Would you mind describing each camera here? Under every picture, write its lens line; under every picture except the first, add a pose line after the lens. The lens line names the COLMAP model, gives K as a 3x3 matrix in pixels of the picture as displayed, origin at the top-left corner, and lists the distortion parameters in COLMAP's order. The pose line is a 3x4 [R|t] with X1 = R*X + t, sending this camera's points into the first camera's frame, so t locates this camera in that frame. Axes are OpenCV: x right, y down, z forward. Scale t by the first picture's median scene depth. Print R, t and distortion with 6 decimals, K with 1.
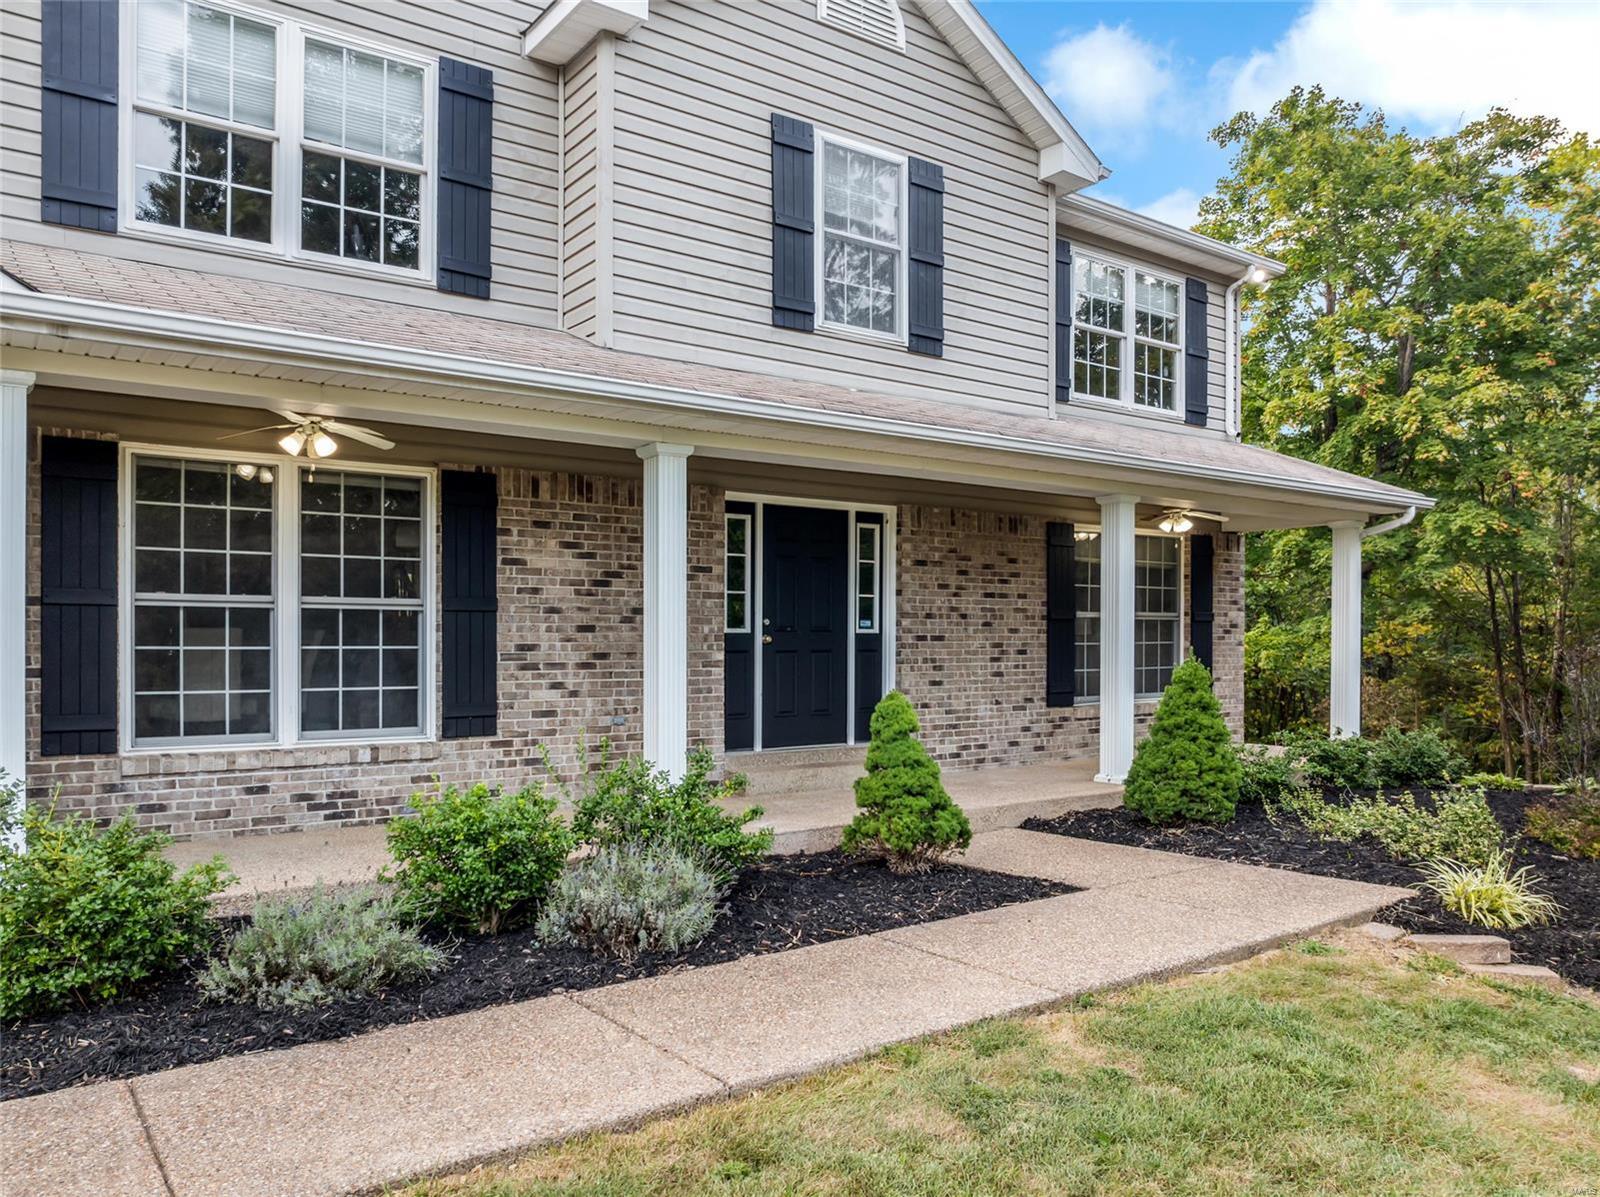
lens RADIAL K [[1136.5, 0, 969.5], [0, 1136.5, 679.3], [0, 0, 1]] dist [-0.027252, -0.000728]
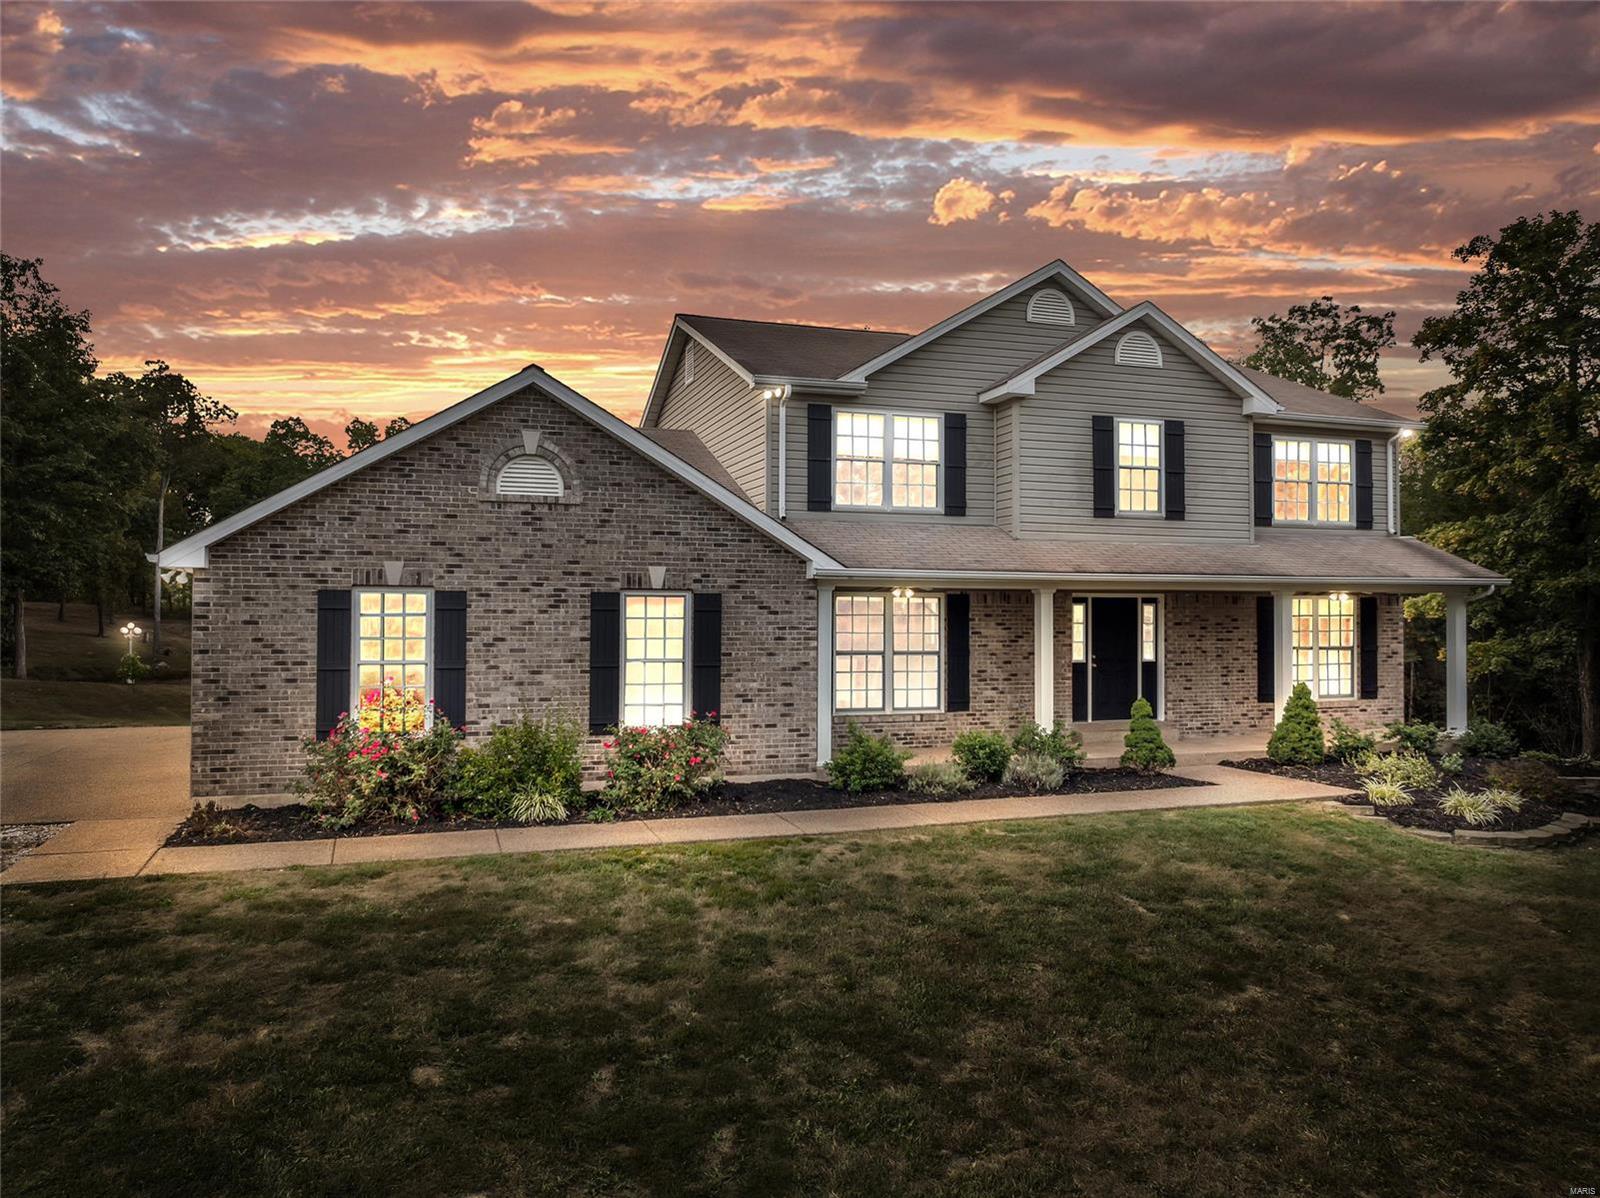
lens RADIAL K [[1144.4, 0, 800.0], [0, 1144.4, 599.0], [0, 0, 1]] dist [-0.036023, -0.004474]
pose [[0.894225, -0.011464, -0.447471, 0.294923], [-0.008390, 0.999067, -0.042364, -0.072199], [0.447539, 0.041637, 0.893294, -1.169158]]
